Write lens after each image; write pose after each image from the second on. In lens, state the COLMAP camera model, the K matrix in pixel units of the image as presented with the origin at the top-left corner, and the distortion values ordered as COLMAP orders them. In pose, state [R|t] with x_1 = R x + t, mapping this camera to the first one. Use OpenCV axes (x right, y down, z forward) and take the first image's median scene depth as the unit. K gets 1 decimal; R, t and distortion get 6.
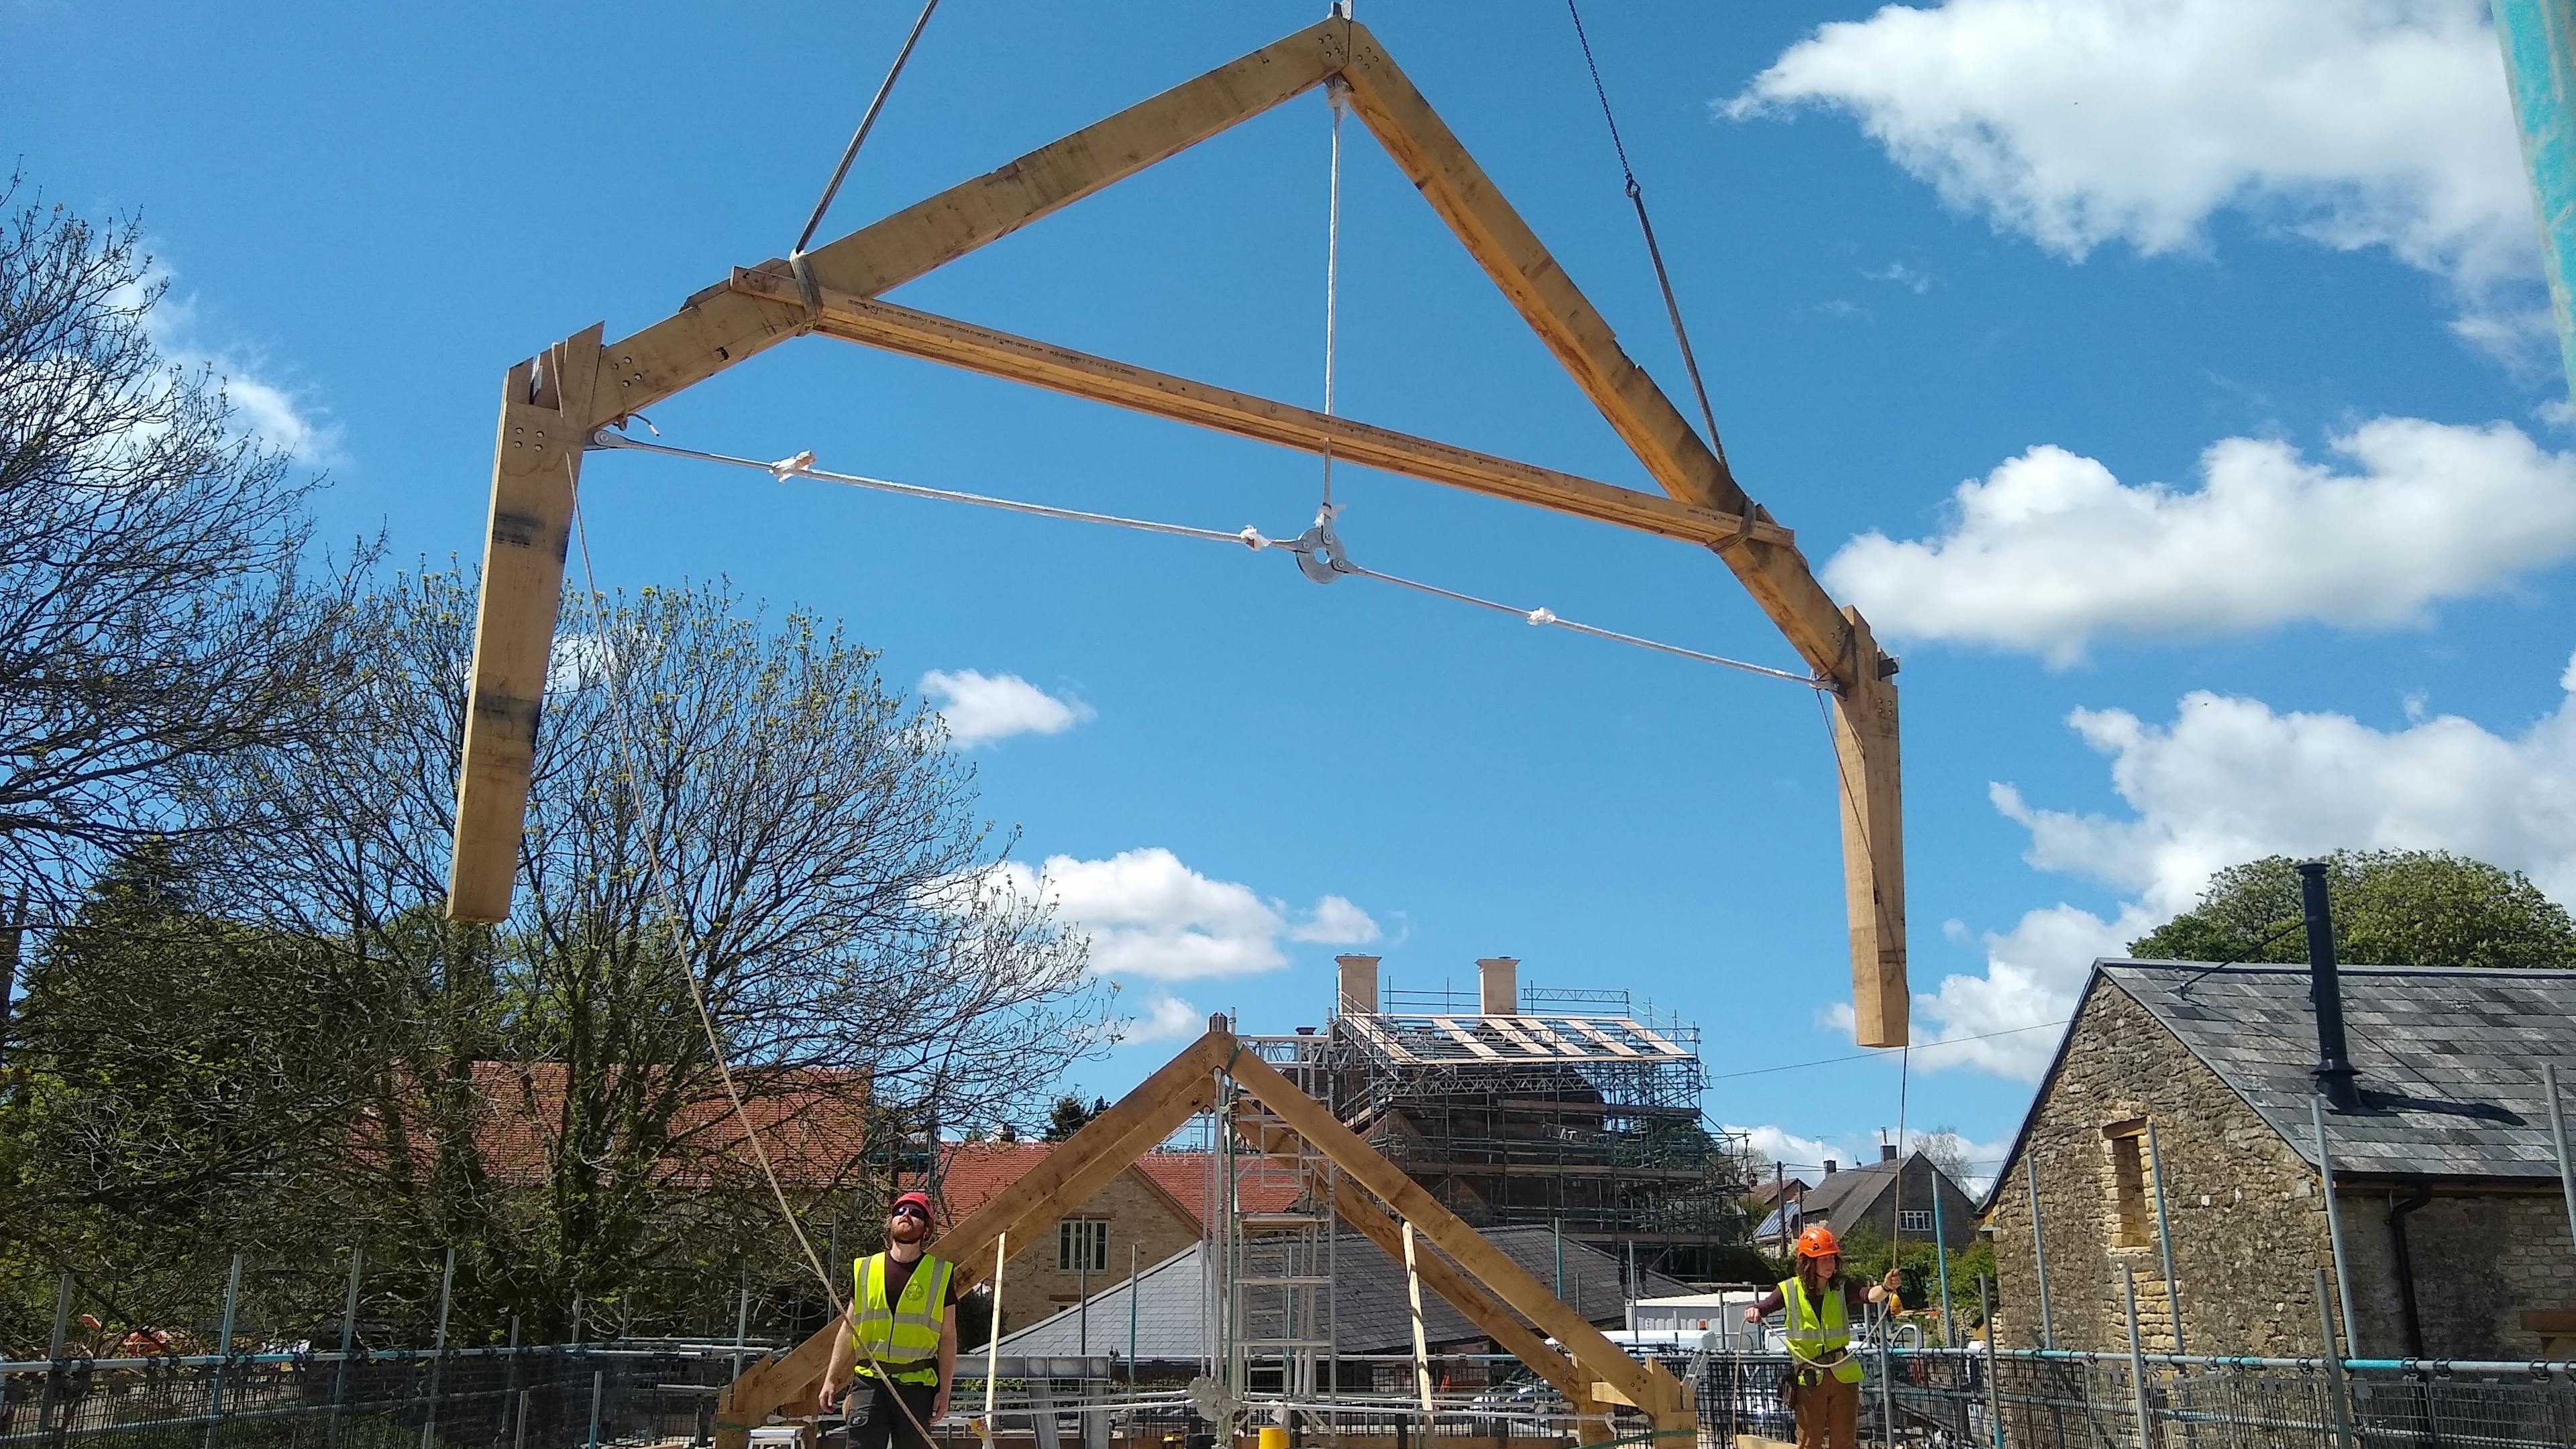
lens RADIAL K [[2022.6, 0, 1295.2], [0, 2022.6, 672.3], [0, 0, 1]] dist [-0.007849, -0.000869]
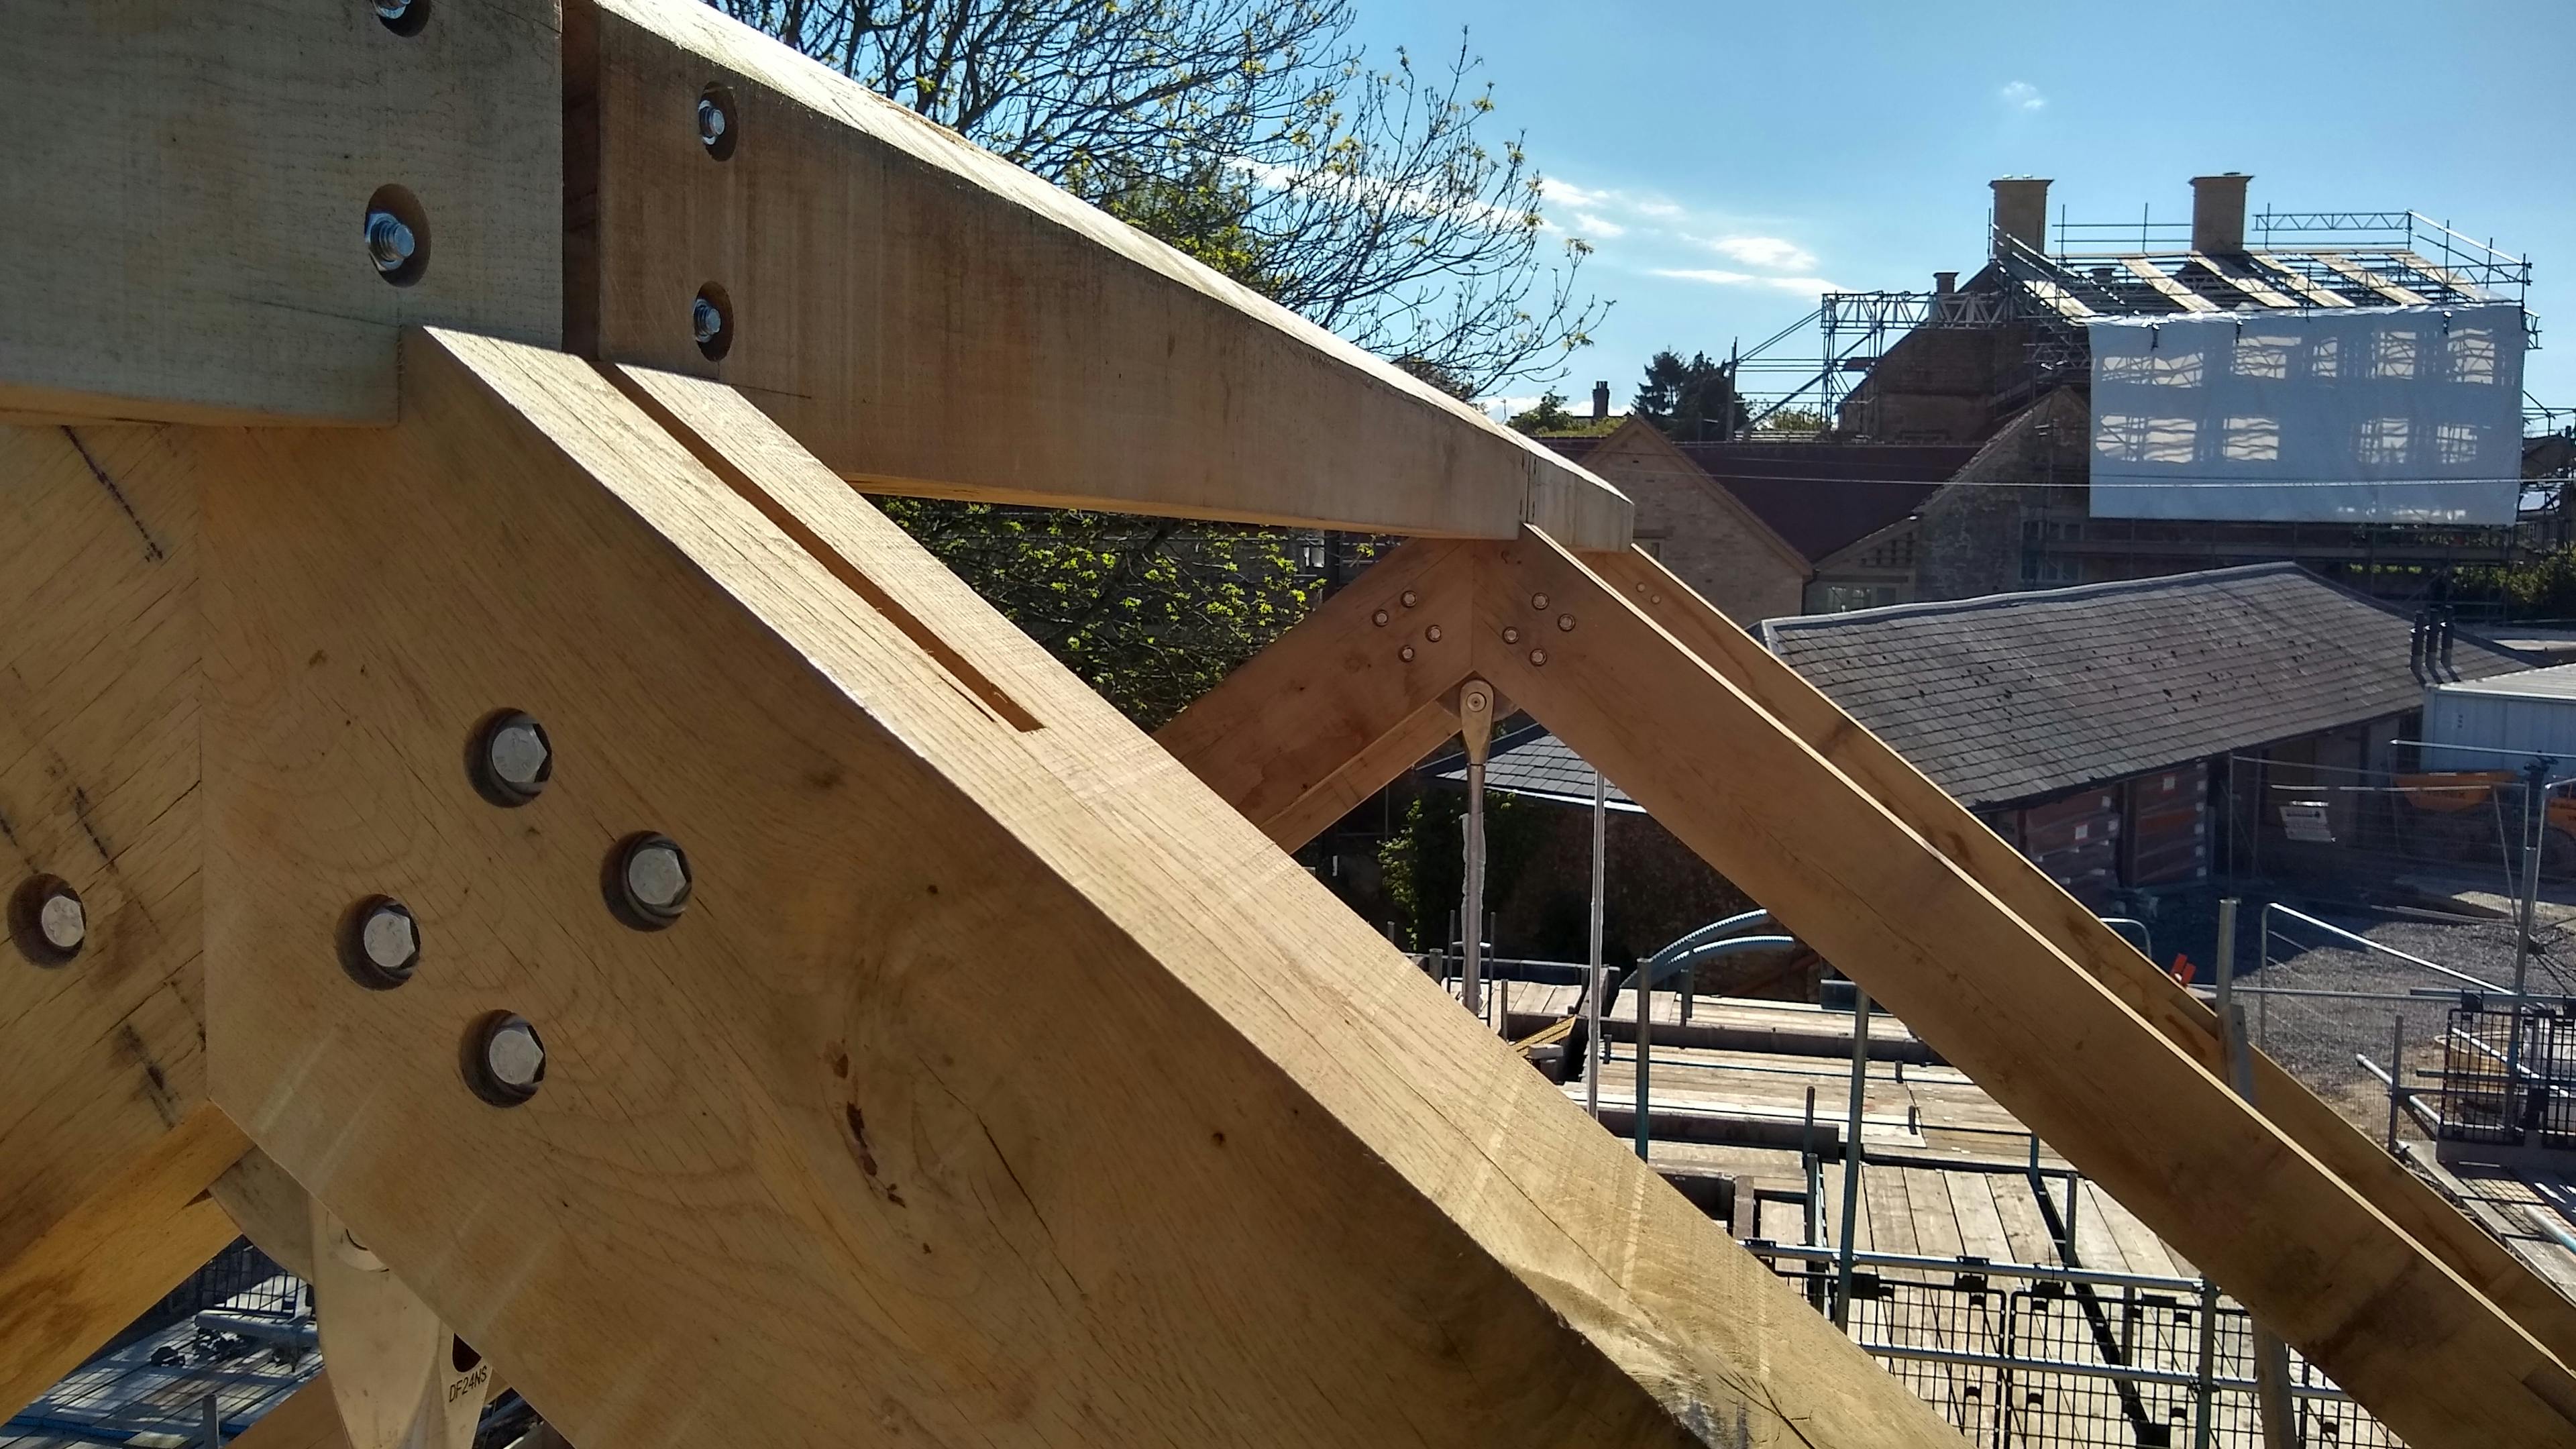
lens RADIAL K [[2006.6, 0, 1345.2], [0, 2006.6, 714.9], [0, 0, 1]] dist [0.007104, 0.006117]
pose [[0.962100, 0.034511, -0.270503, -0.005799], [0.071776, 0.924935, 0.373288, 0.096774], [0.263080, -0.378556, 0.887403, 0.674362]]
